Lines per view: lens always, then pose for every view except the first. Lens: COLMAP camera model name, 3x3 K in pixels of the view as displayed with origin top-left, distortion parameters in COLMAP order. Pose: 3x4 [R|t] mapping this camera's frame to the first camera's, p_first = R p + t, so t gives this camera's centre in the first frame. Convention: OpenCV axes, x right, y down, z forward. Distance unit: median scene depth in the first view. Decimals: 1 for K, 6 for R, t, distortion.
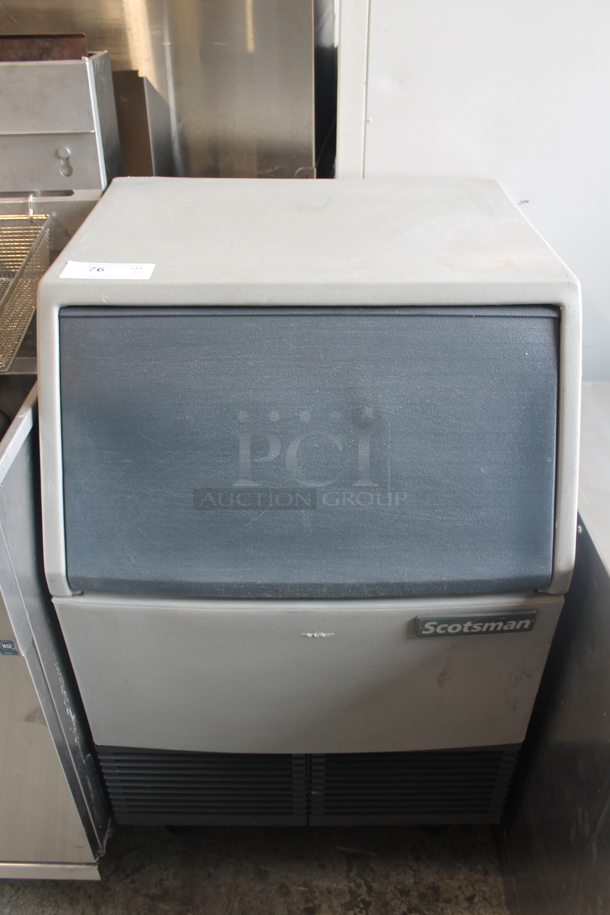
lens RADIAL K [[783.0, 0, 290.7], [0, 783.0, 455.0], [0, 0, 1]] dist [-0.162982, 0.136481]
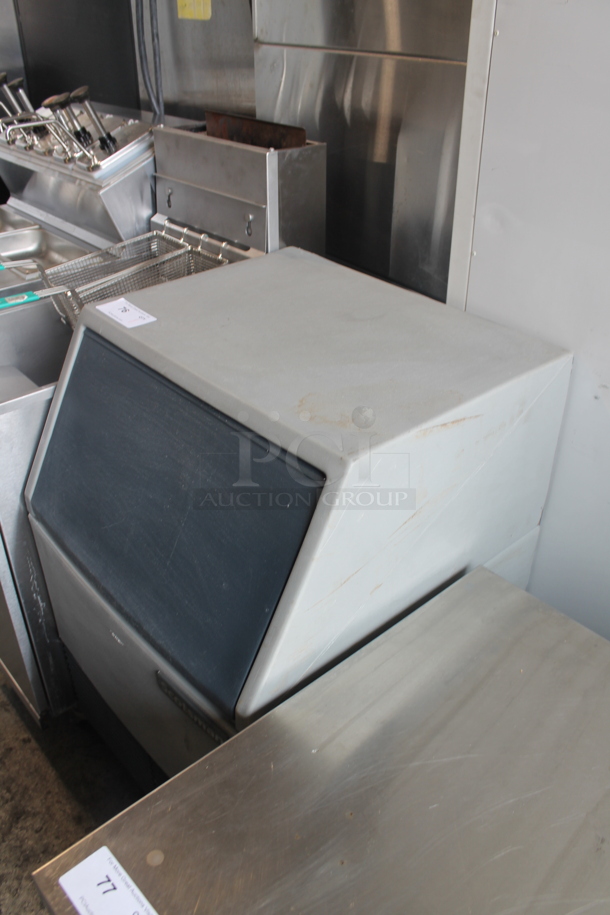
lens RADIAL K [[783.0, 0, 290.7], [0, 783.0, 455.0], [0, 0, 1]] dist [-0.162982, 0.136481]
pose [[0.651252, 0.405479, -0.641450, 0.723192], [-0.423694, 0.895548, 0.135933, -0.255223], [0.629567, 0.183252, 0.755026, 0.163622]]
